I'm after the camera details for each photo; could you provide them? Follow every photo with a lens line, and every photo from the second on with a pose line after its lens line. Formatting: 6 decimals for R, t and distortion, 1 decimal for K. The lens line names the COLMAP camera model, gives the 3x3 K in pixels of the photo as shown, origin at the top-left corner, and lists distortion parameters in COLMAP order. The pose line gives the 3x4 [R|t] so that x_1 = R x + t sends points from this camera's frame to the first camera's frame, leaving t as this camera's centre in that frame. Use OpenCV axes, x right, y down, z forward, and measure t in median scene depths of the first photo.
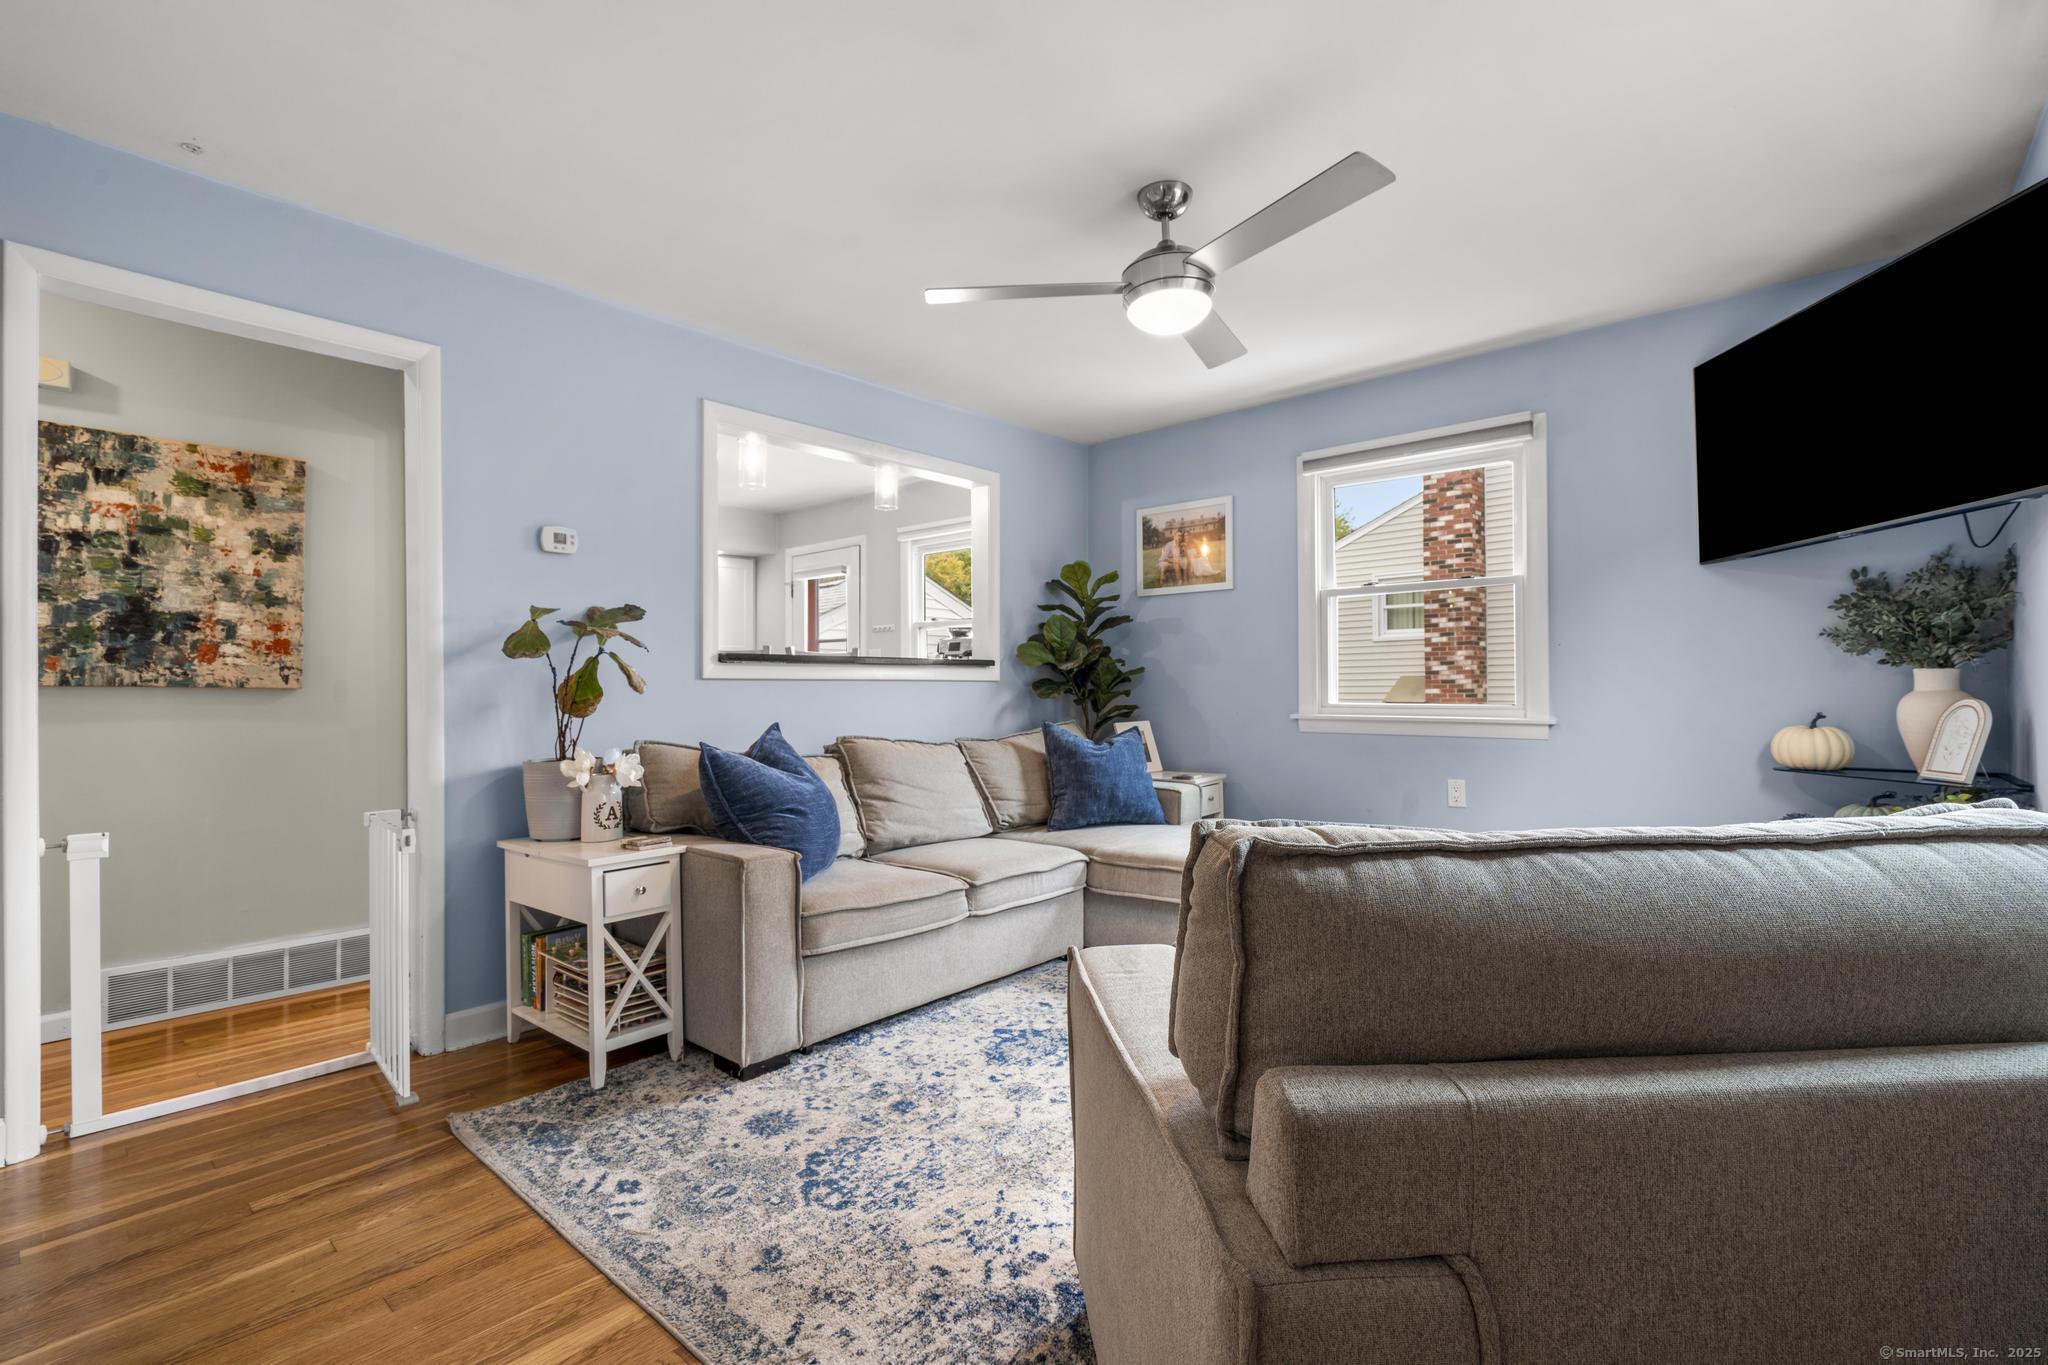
lens RADIAL K [[921.6, 0, 1015.9], [0, 921.6, 684.8], [0, 0, 1]] dist [-0.005108, 0.002351]
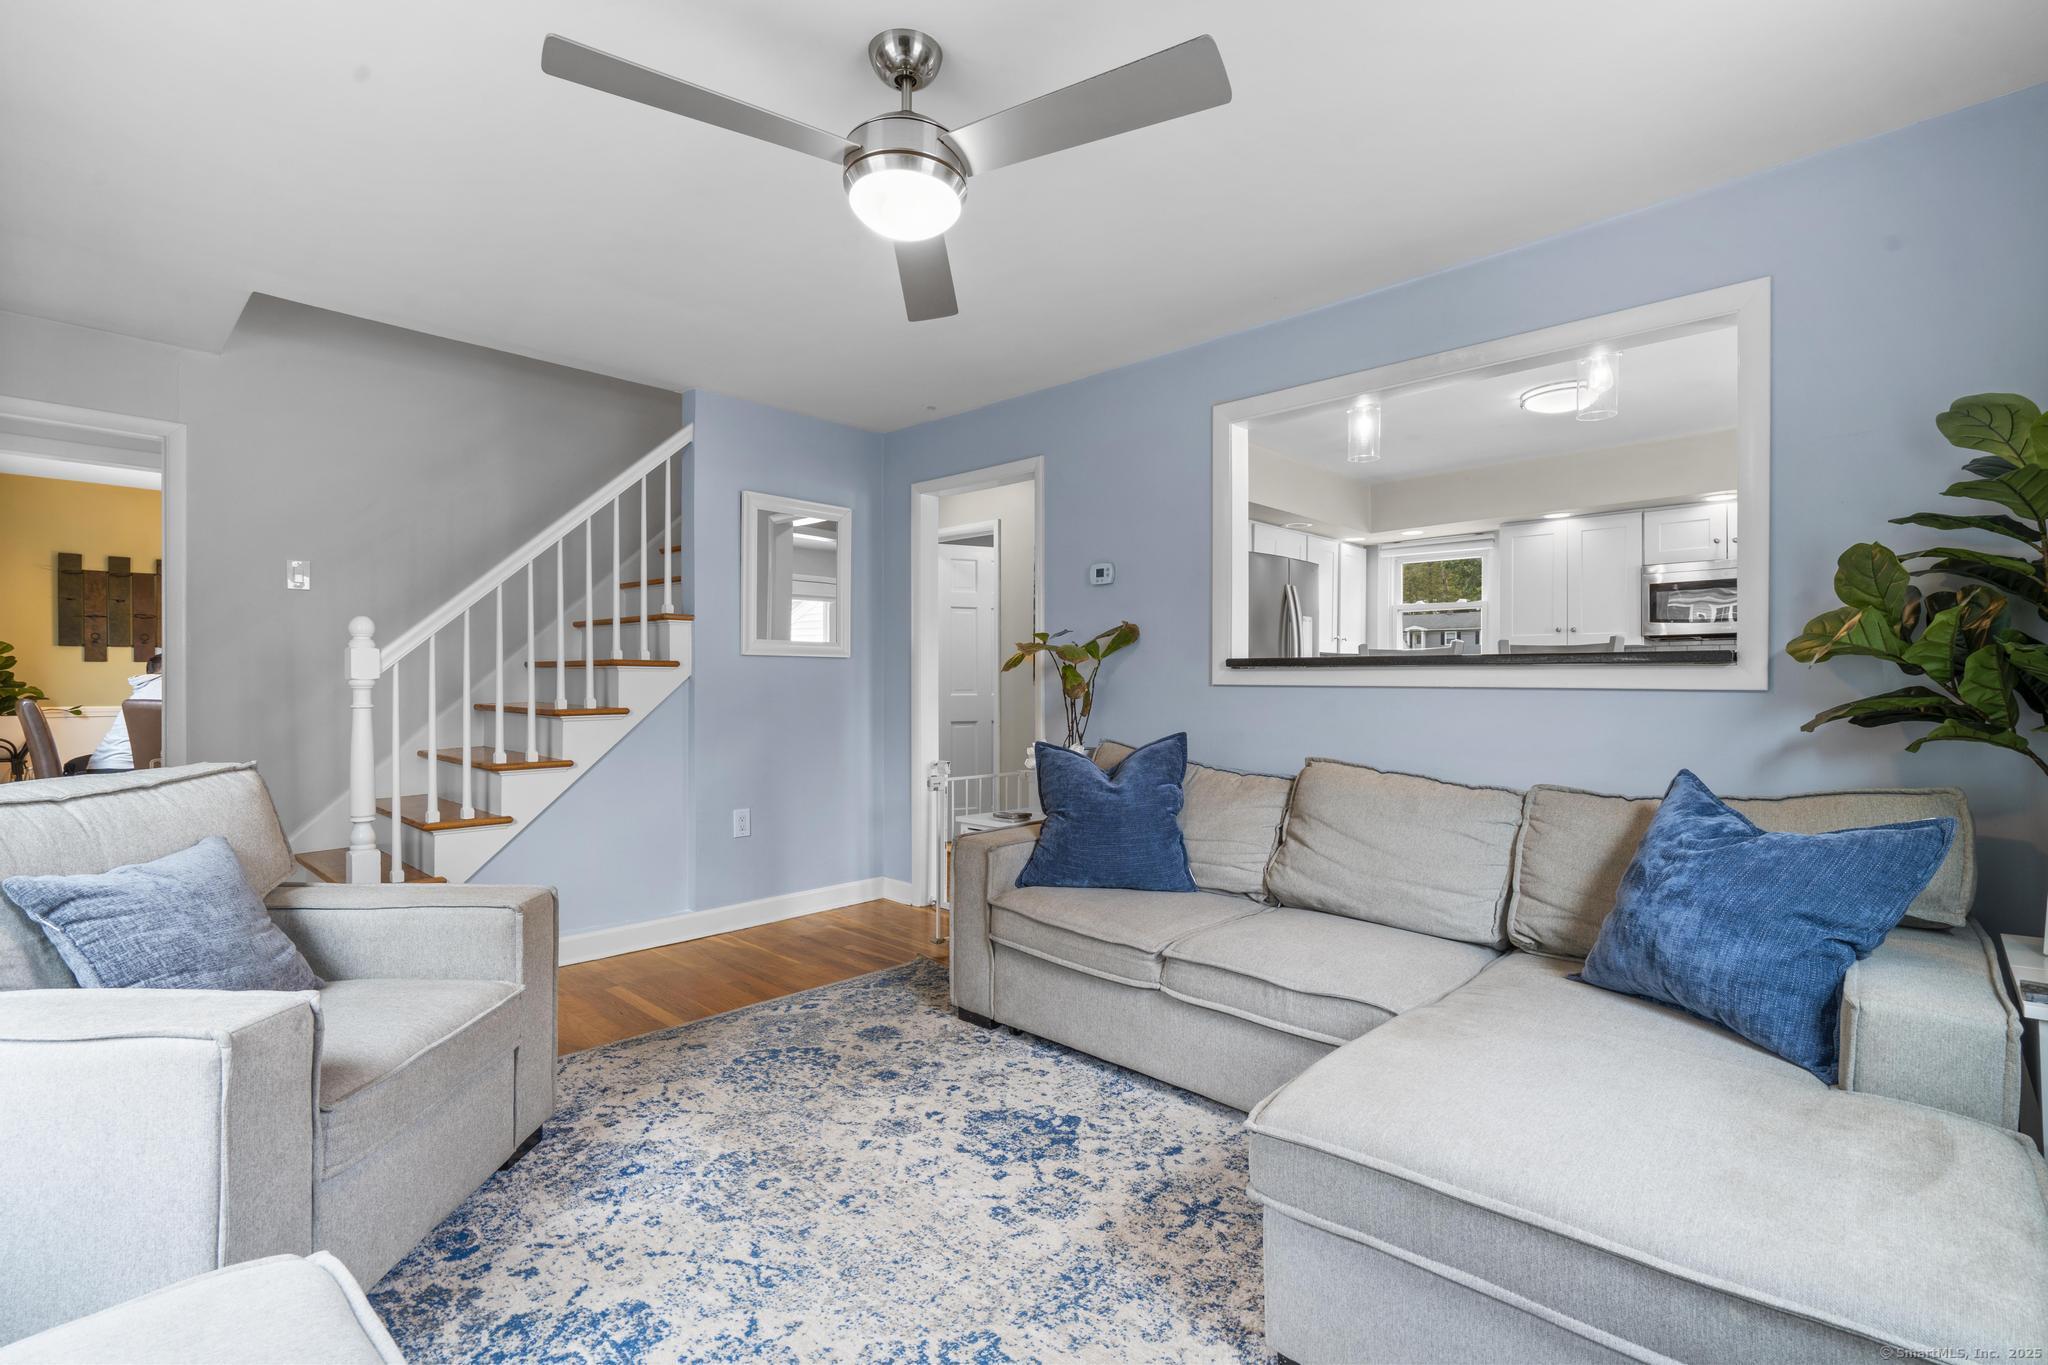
lens RADIAL K [[921.6, 0, 1018.3], [0, 921.6, 681.9], [0, 0, 1]] dist [-0.005108, 0.002351]
pose [[-0.038155, 0.008608, -0.999235, 0.769868], [0.002711, 0.999960, 0.008510, -0.021941], [0.999268, -0.002385, -0.038176, 0.942617]]
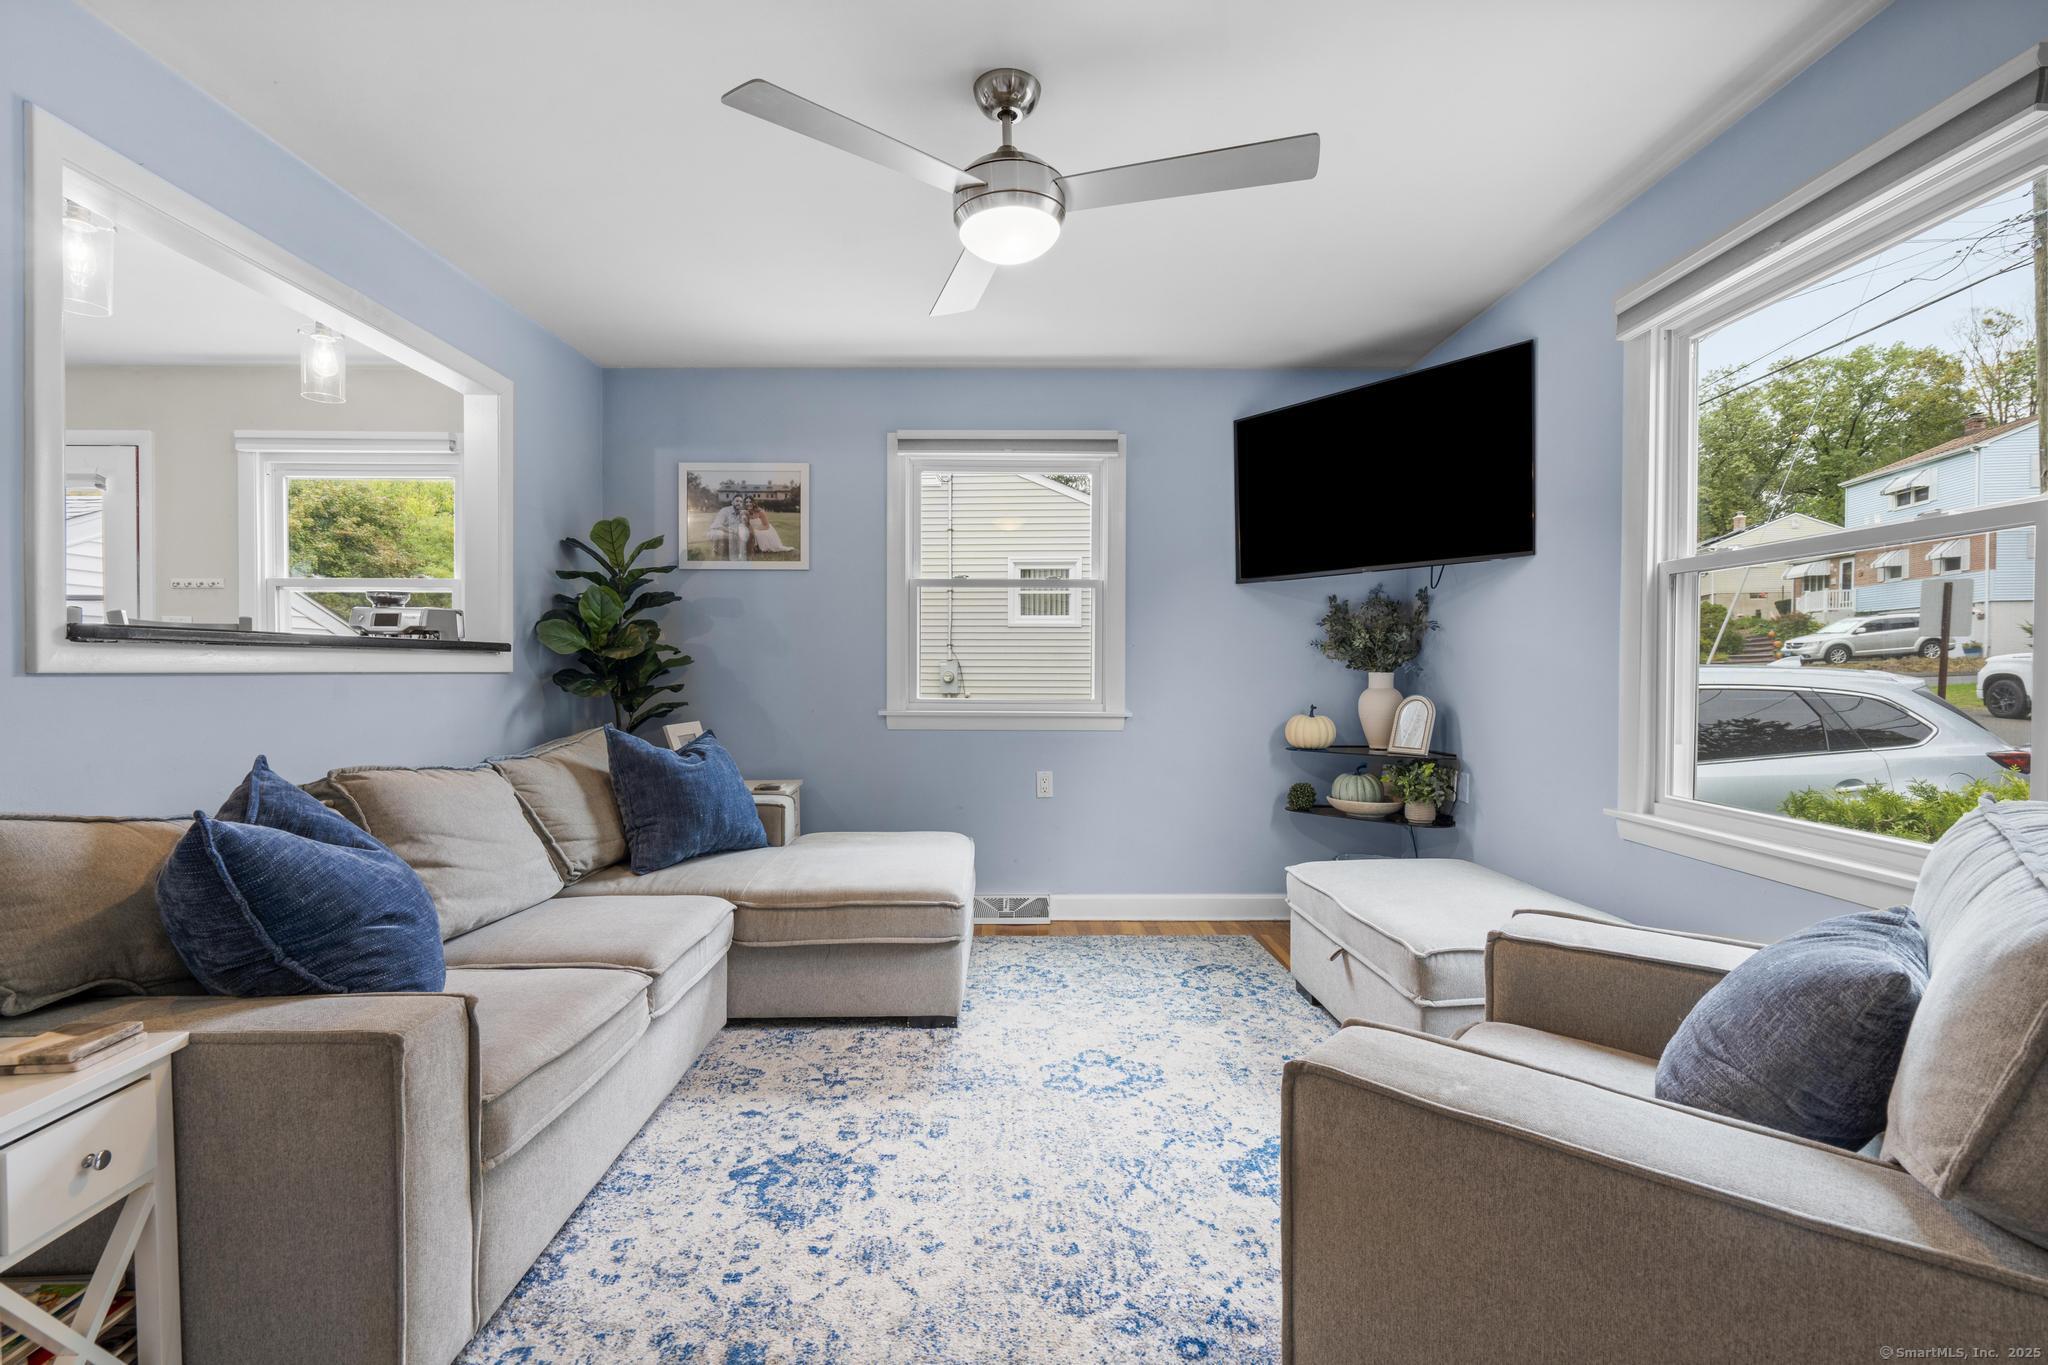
lens RADIAL K [[921.6, 0, 1017.2], [0, 921.6, 683.6], [0, 0, 1]] dist [-0.005108, 0.002351]
pose [[0.740194, -0.003131, 0.672386, -0.320891], [-0.009515, 0.999840, 0.015130, -0.015506], [-0.672326, -0.017597, 0.740046, 0.321175]]
